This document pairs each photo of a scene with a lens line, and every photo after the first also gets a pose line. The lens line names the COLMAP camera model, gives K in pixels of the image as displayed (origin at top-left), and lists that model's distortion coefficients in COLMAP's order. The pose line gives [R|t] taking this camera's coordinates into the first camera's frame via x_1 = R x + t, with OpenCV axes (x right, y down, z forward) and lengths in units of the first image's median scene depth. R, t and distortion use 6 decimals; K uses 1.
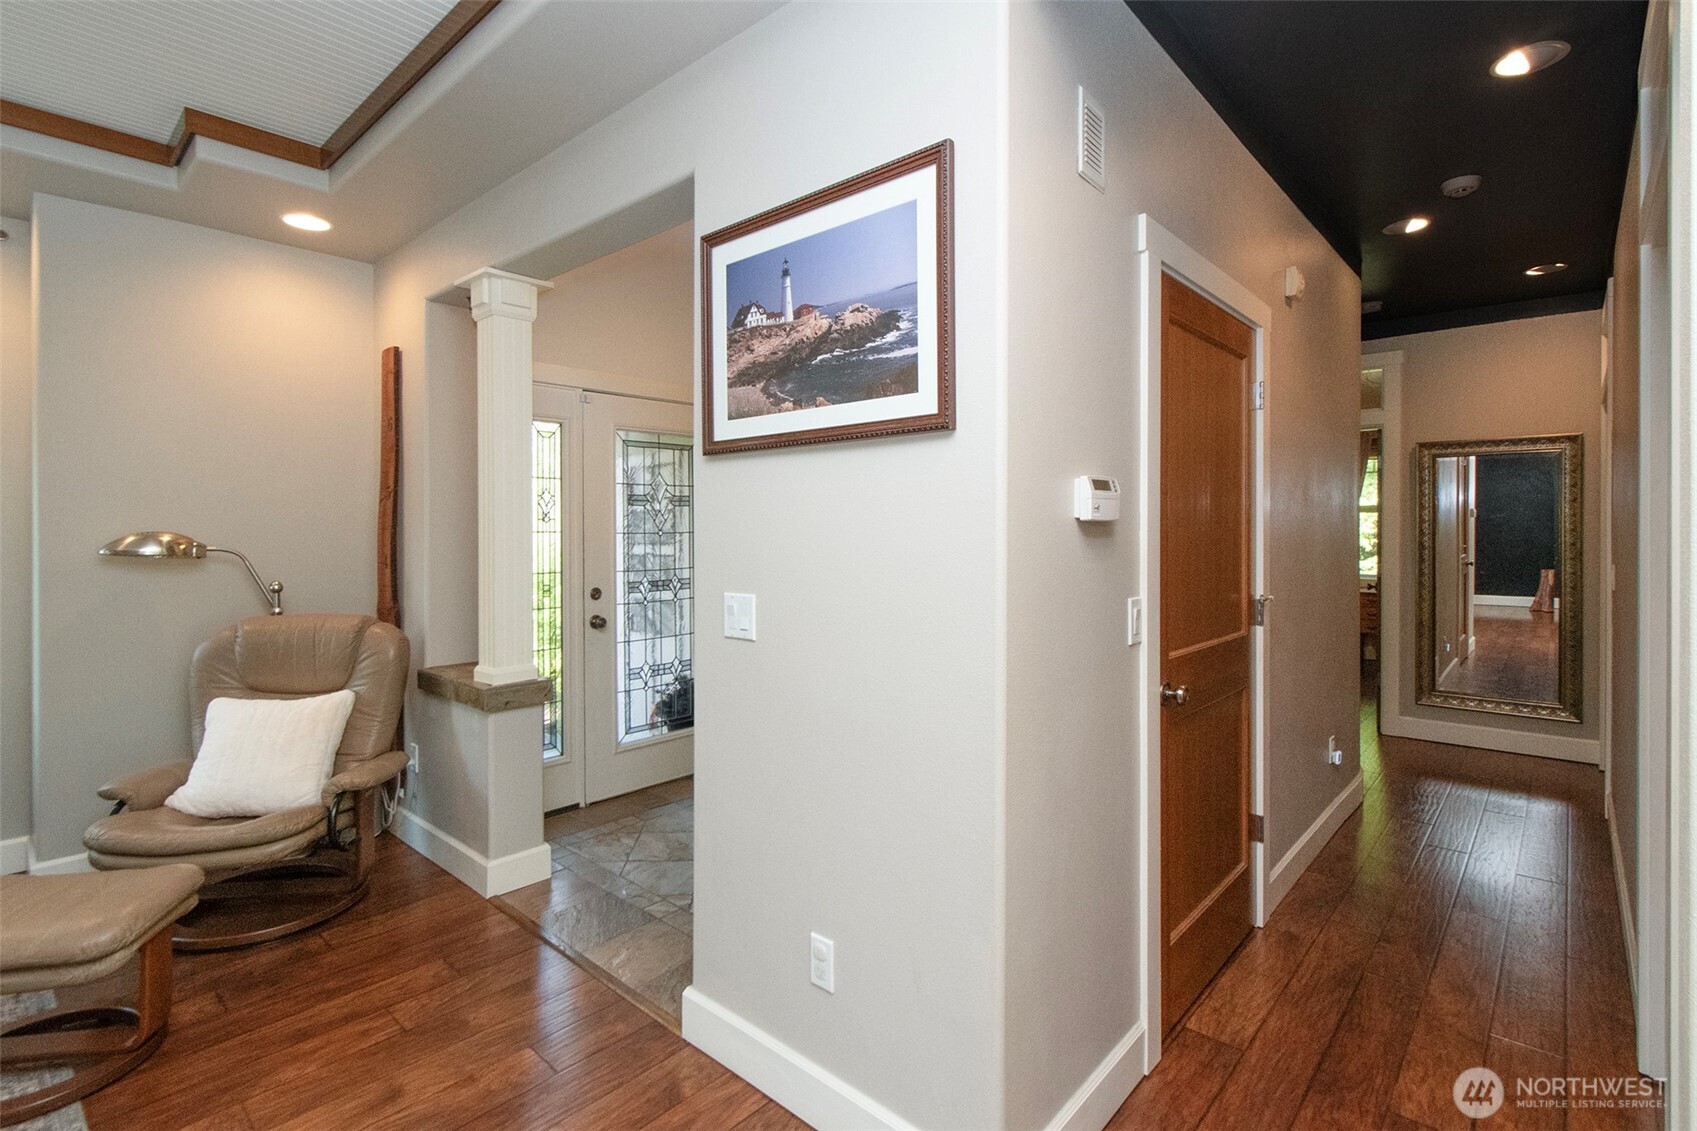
lens RADIAL K [[822.6, 0, 856.4], [0, 822.6, 535.3], [0, 0, 1]] dist [-0.000809, 0.001361]
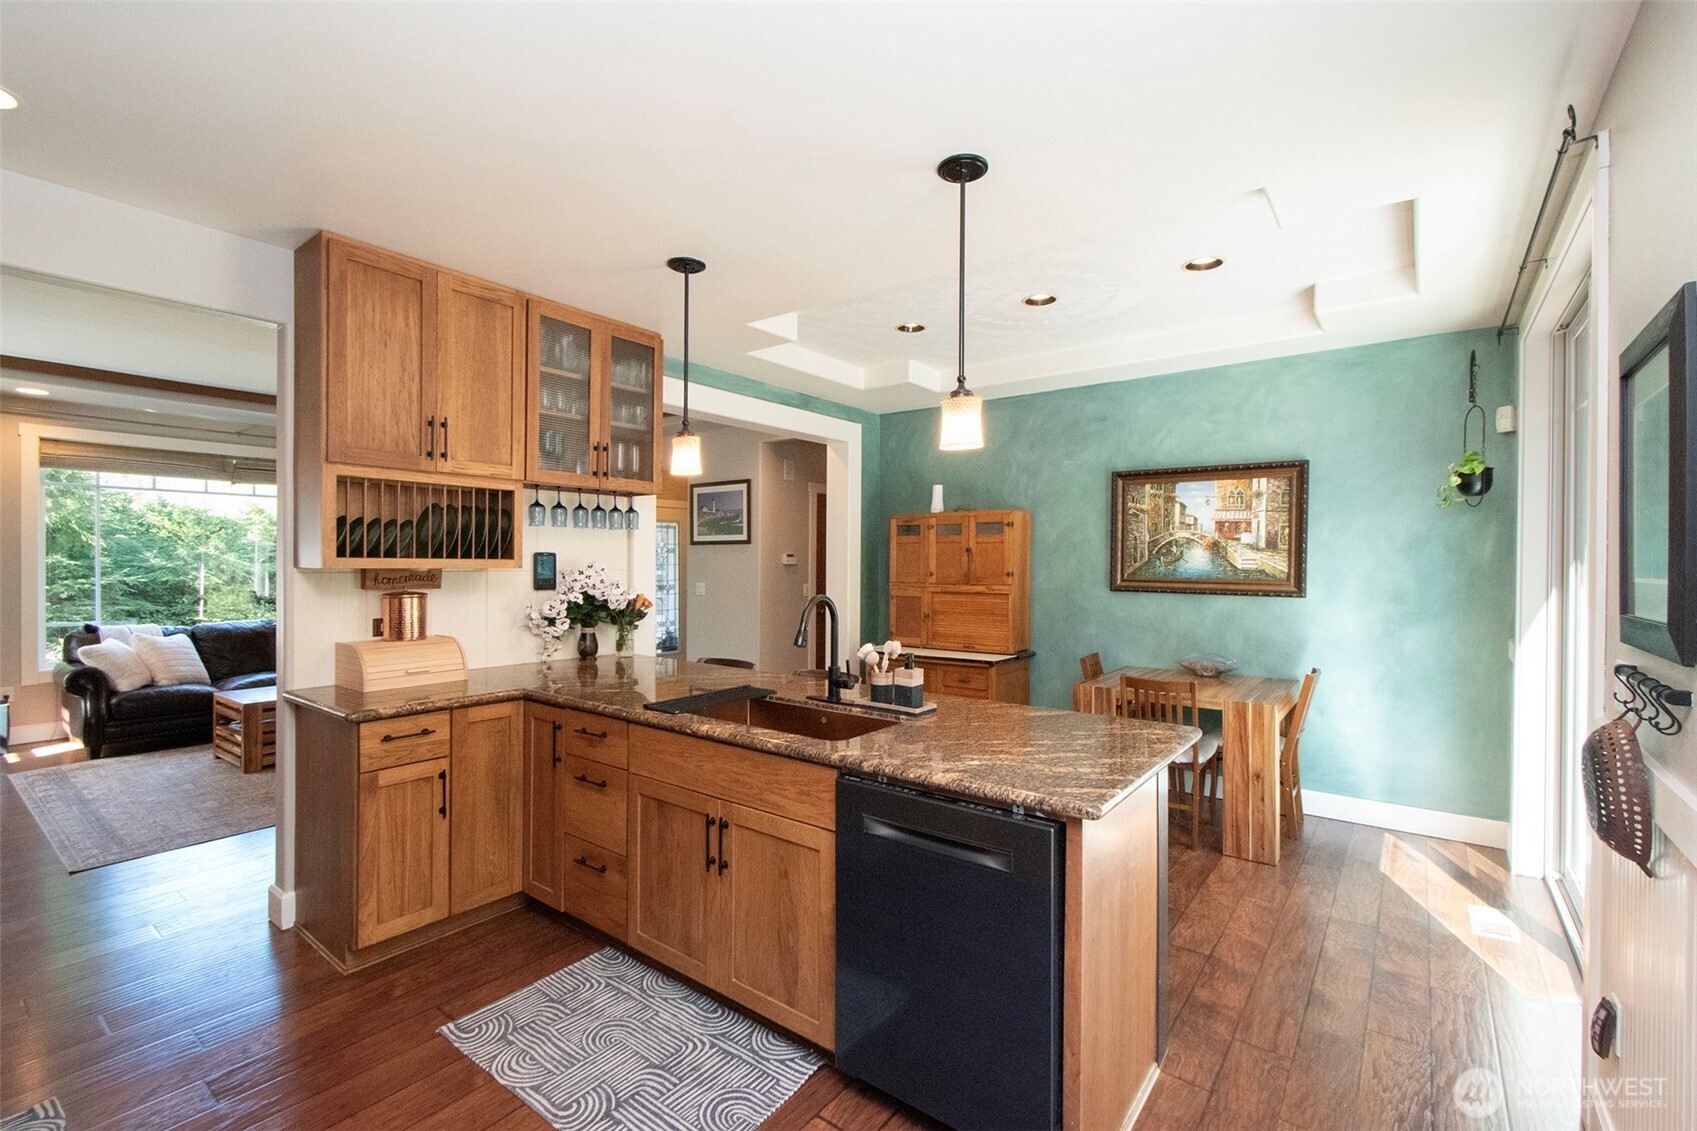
lens RADIAL K [[745.2, 0, 783.3], [0, 745.2, 563.1], [0, 0, 1]] dist [-0.000300, 0.000386]
pose [[0.999923, 0.002264, 0.012226, 0.248045], [-0.002141, 0.999947, -0.010023, 0.021258], [-0.012248, 0.009996, 0.999875, -3.094498]]
